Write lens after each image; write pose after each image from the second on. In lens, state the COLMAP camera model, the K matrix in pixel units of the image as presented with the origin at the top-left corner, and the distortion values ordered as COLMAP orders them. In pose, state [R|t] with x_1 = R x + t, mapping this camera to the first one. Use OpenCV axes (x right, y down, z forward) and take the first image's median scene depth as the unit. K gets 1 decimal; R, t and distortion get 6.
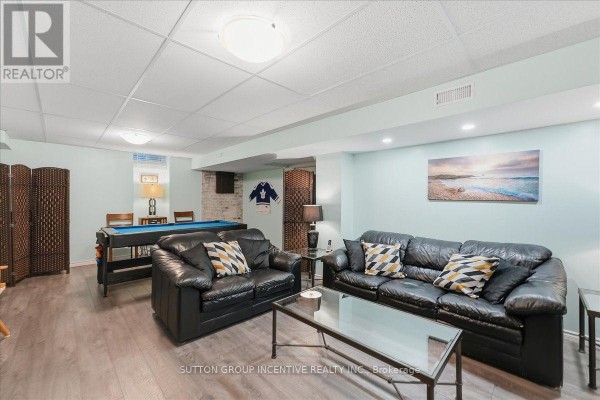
lens RADIAL K [[244.9, 0, 300.1], [0, 244.9, 200.3], [0, 0, 1]] dist [0.000225, 0.000004]
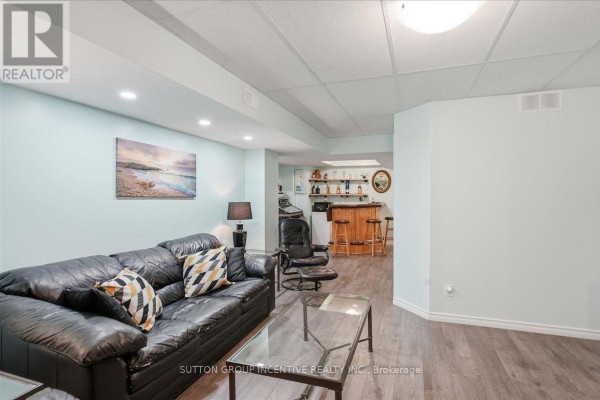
lens RADIAL K [[313.8, 0, 300.6], [0, 313.8, 197.1], [0, 0, 1]] dist [0.000144, 0.000006]
pose [[-0.431950, -0.010890, 0.901832, -0.538531], [-0.001348, 0.999934, 0.011429, -0.012220], [-0.901896, 0.003721, -0.431936, 1.016272]]
